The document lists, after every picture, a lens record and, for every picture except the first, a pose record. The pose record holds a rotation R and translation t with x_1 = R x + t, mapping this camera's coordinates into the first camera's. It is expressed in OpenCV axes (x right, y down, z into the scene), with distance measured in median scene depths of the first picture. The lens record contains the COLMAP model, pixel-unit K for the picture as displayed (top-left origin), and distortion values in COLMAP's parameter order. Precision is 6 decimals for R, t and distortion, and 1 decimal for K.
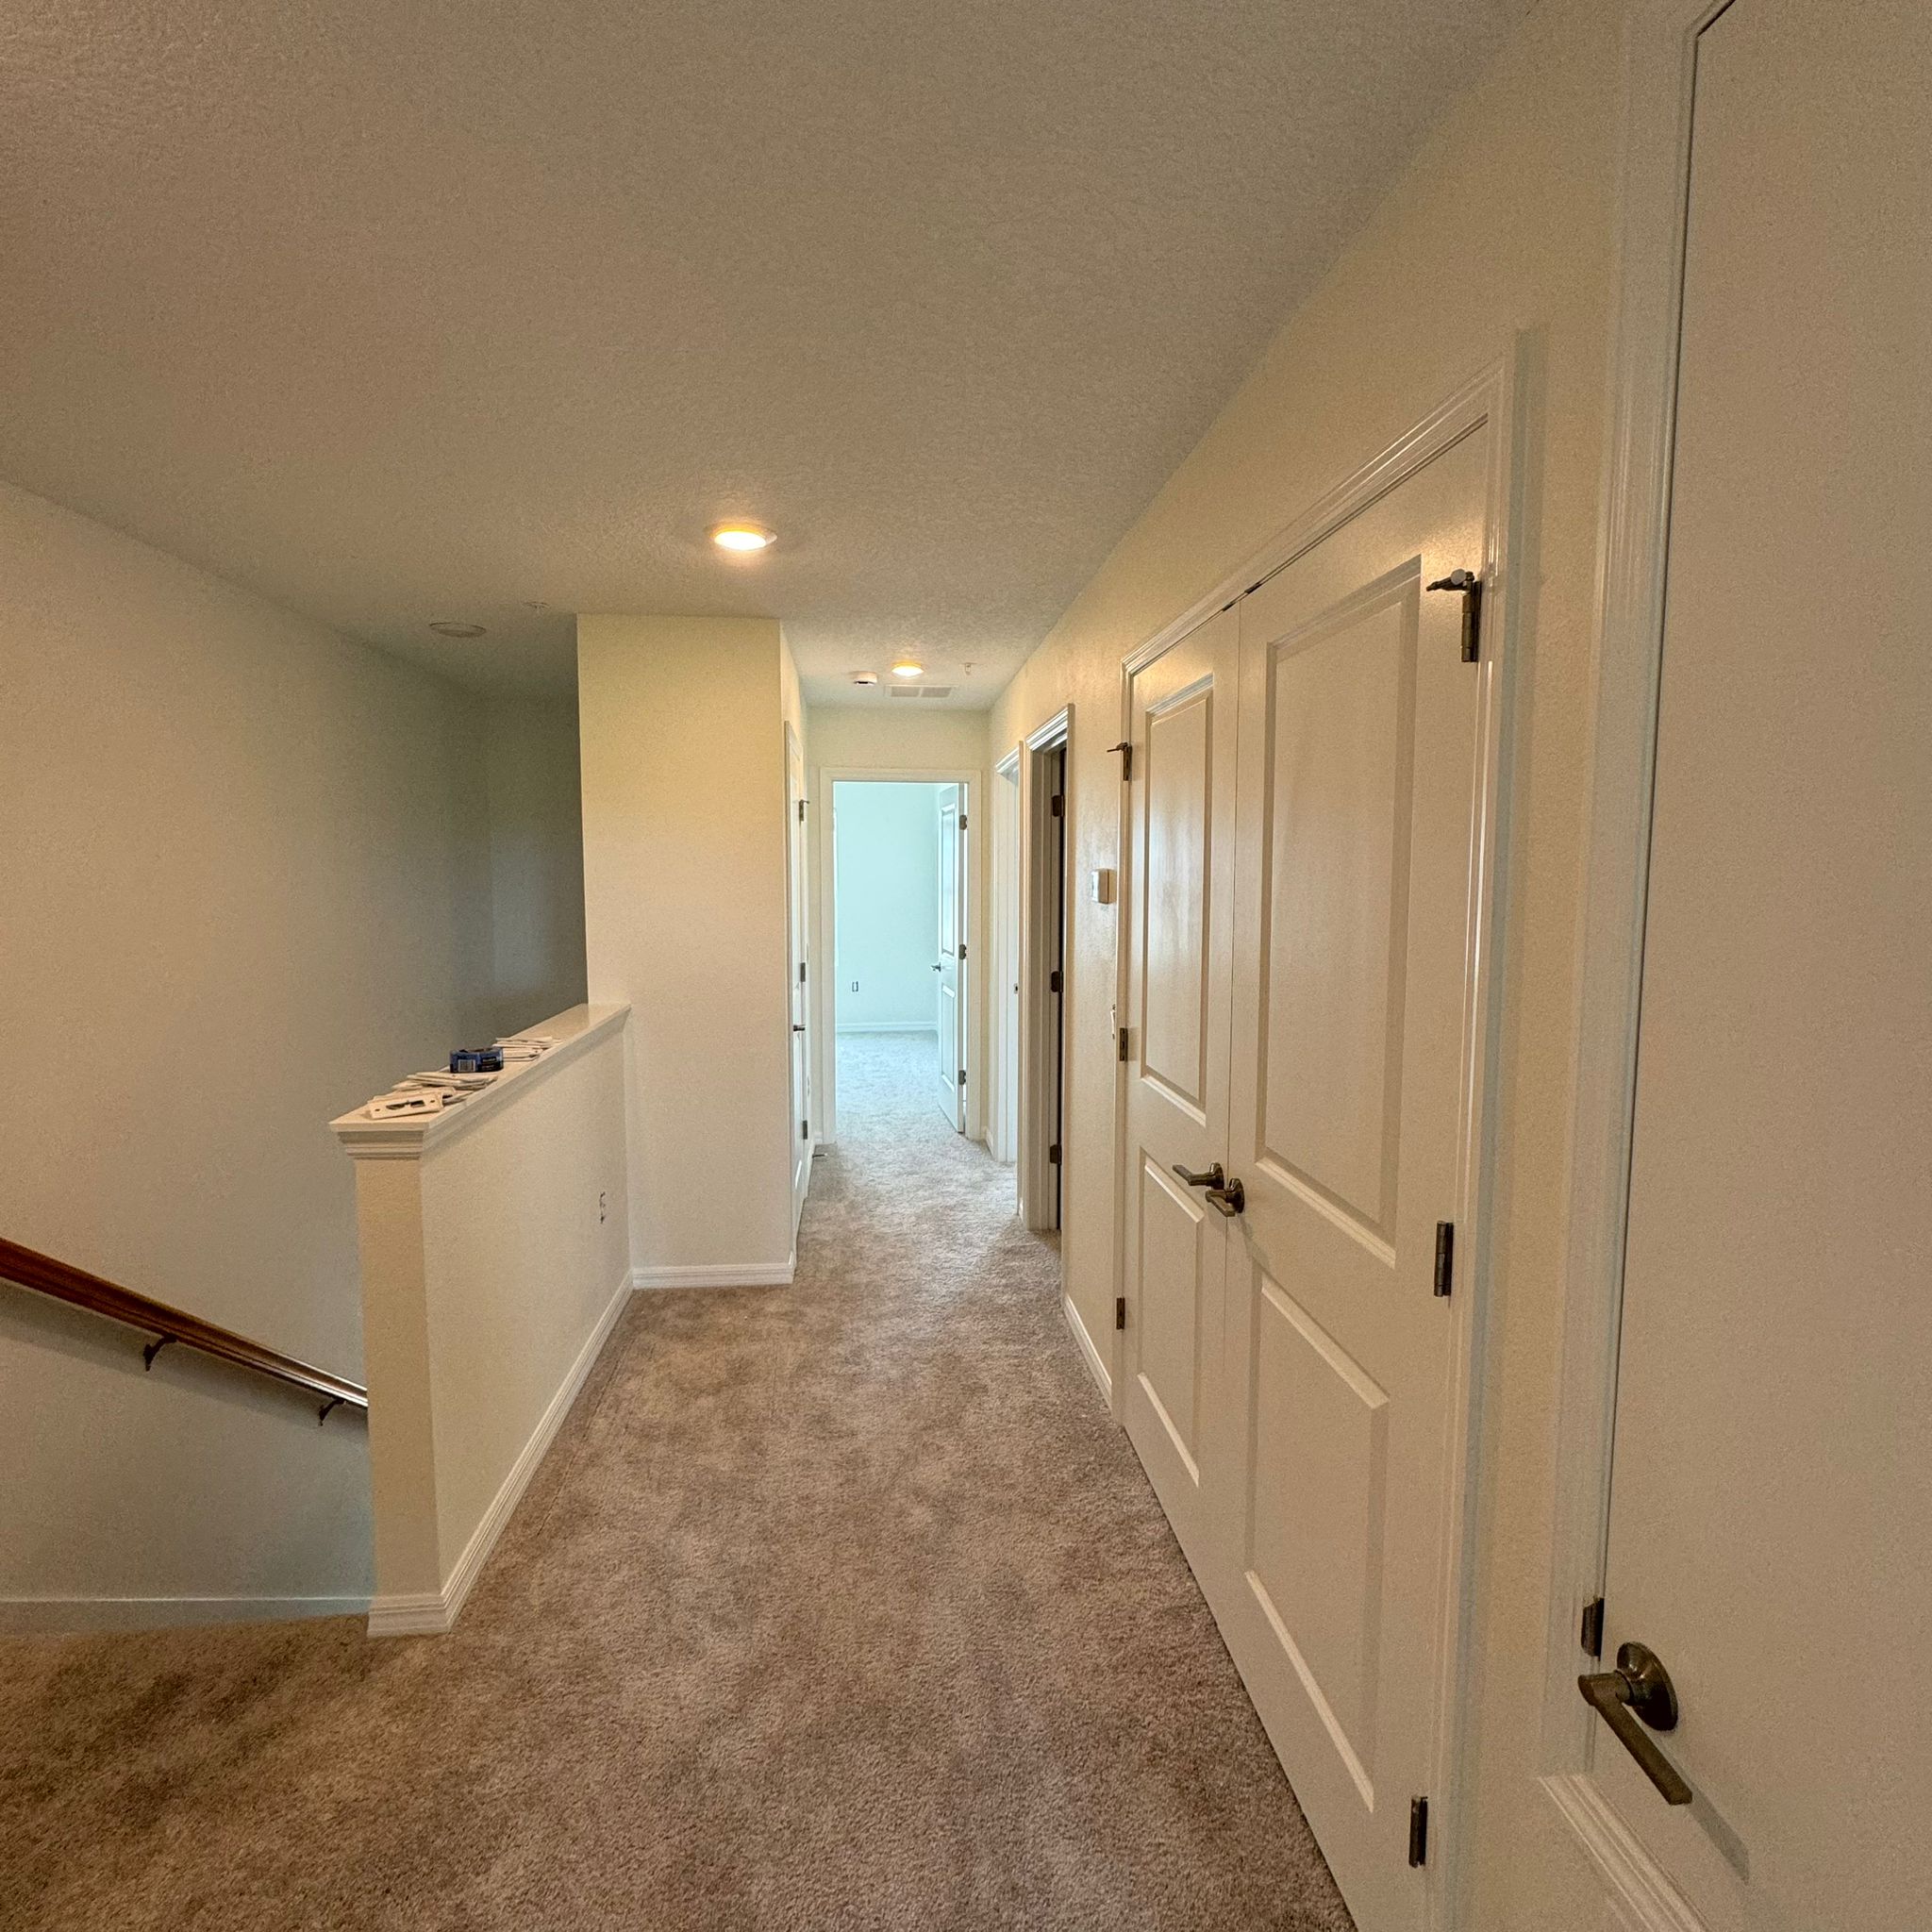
lens RADIAL K [[1027.1, 0, 965.1], [0, 1027.1, 964.5], [0, 0, 1]] dist [-0.002829, 0.000064]
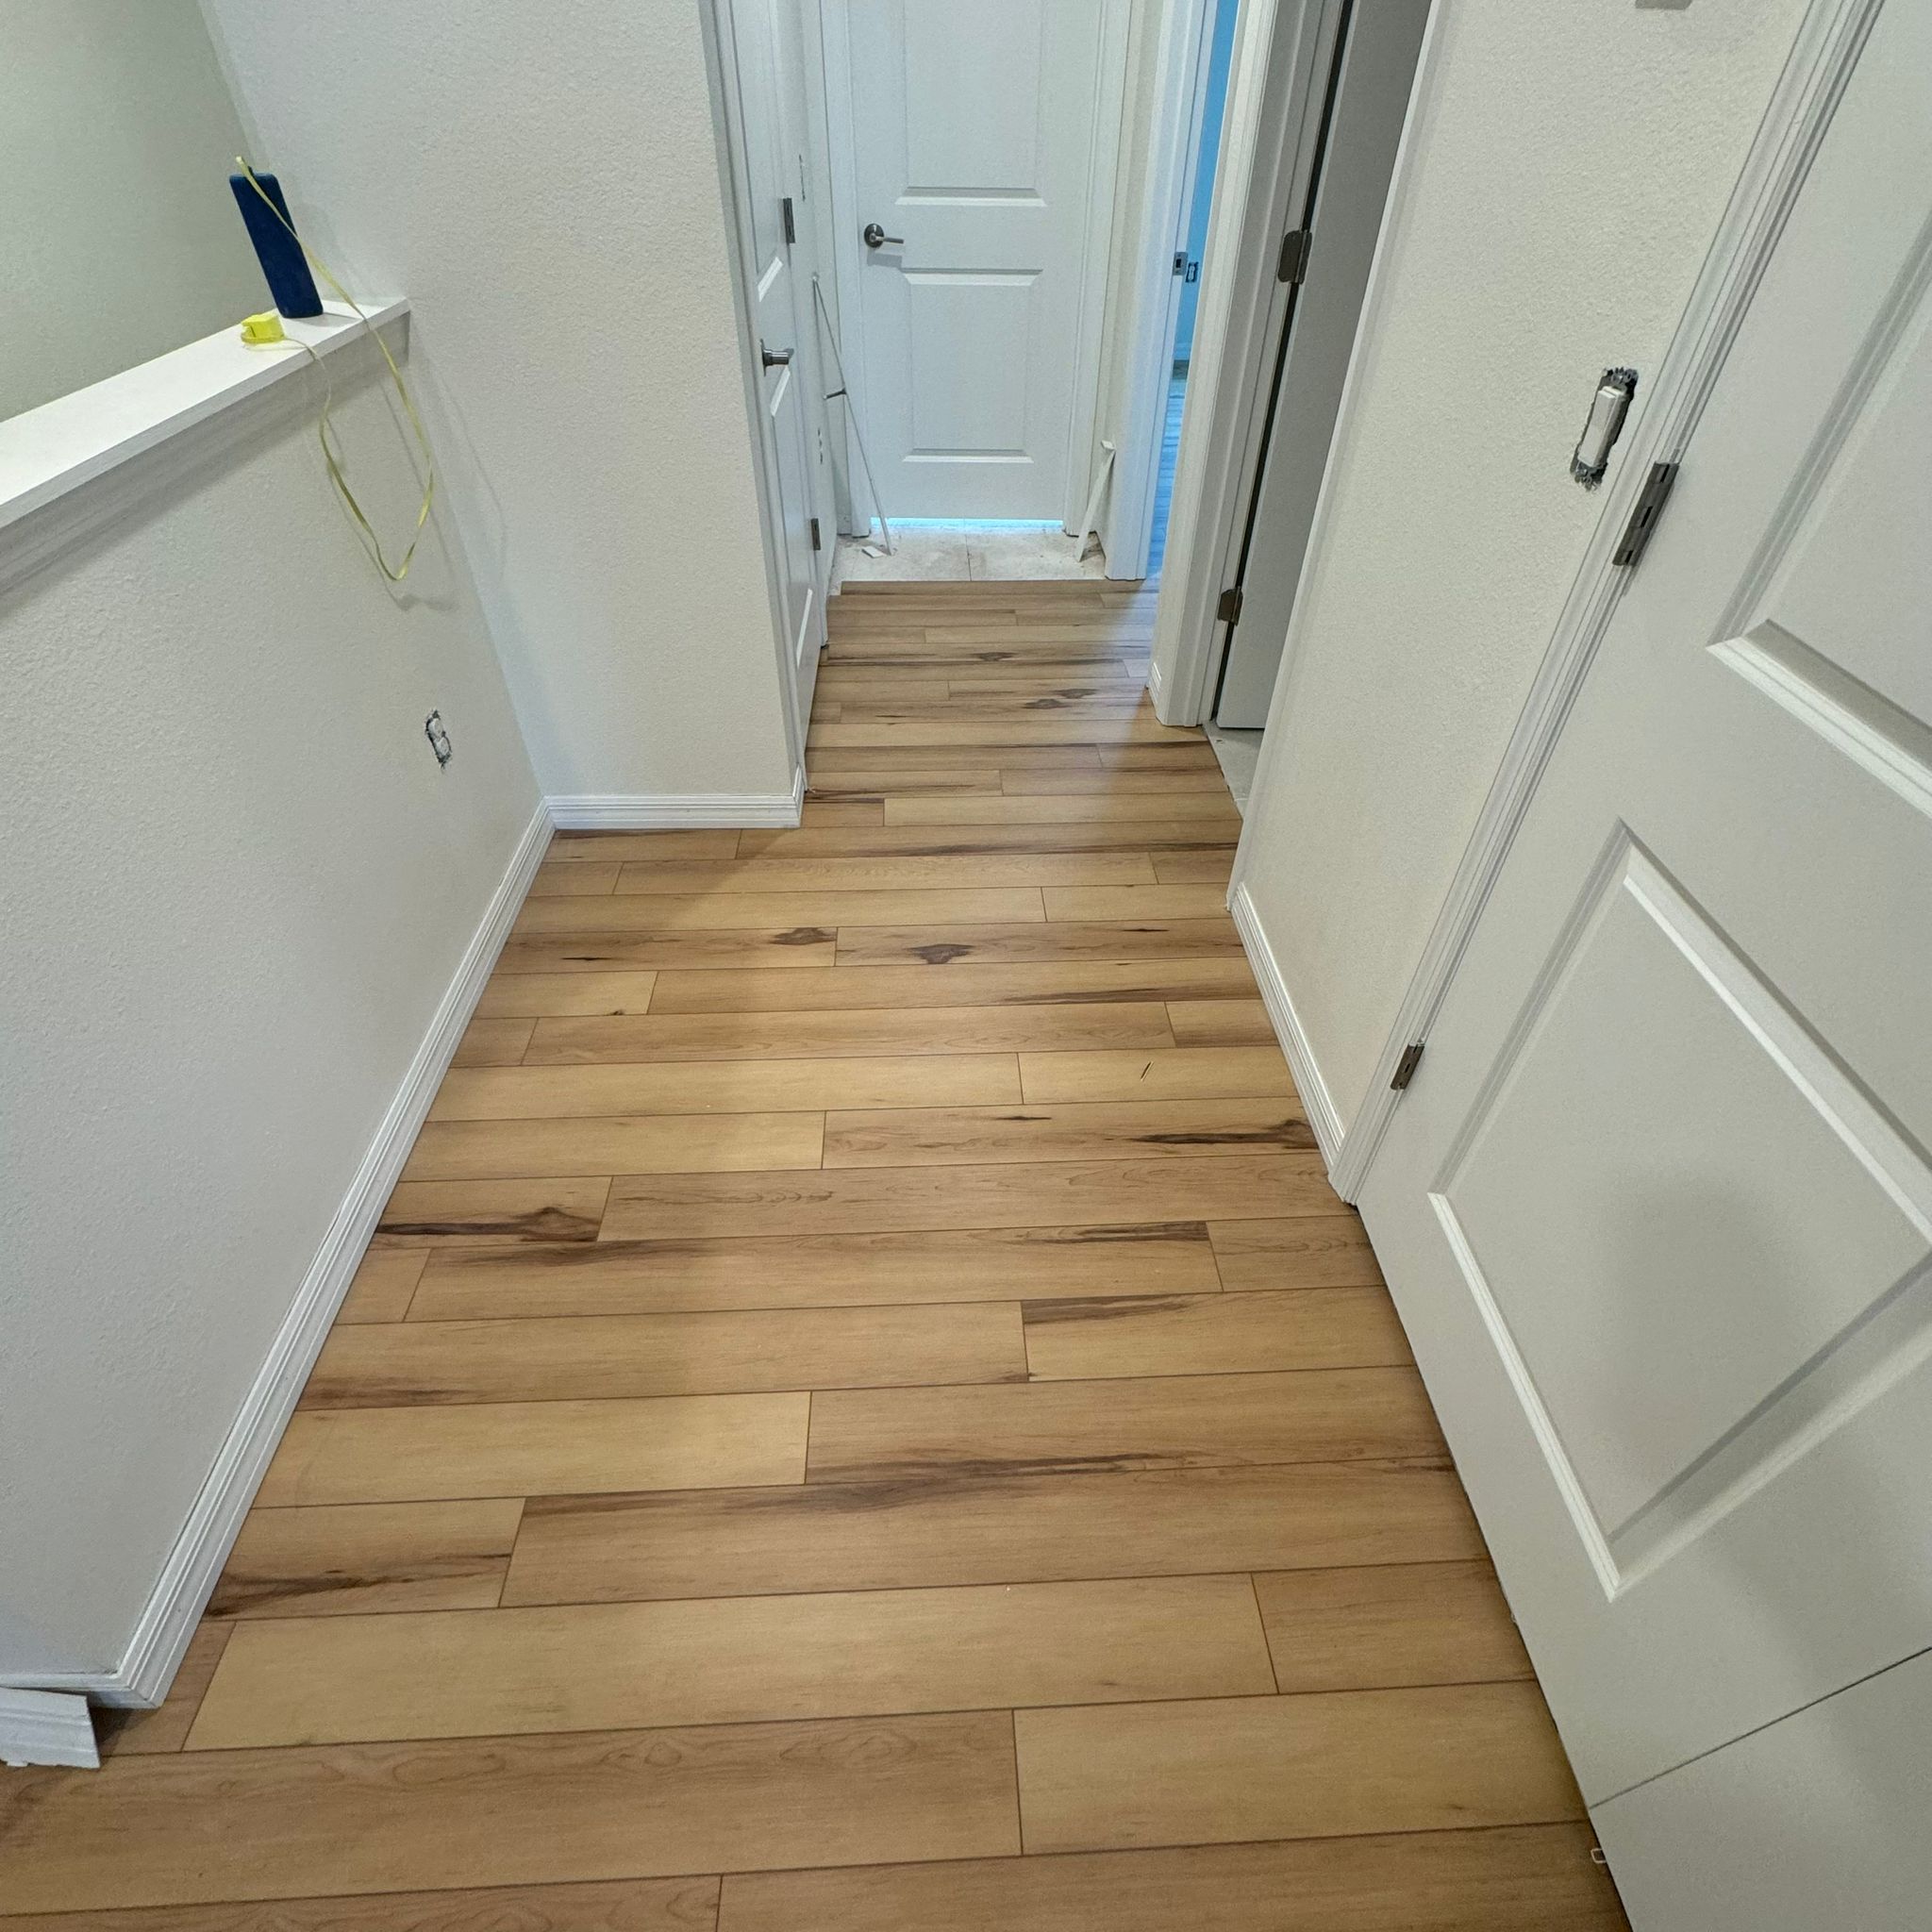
lens RADIAL K [[1027.1, 0, 963.3], [0, 1027.1, 962.8], [0, 0, 1]] dist [-0.002829, 0.000064]
pose [[0.998037, 0.046744, -0.041685, -0.035834], [-0.012828, 0.804014, 0.594472, -0.000340], [0.061303, -0.592771, 0.803035, 0.444322]]
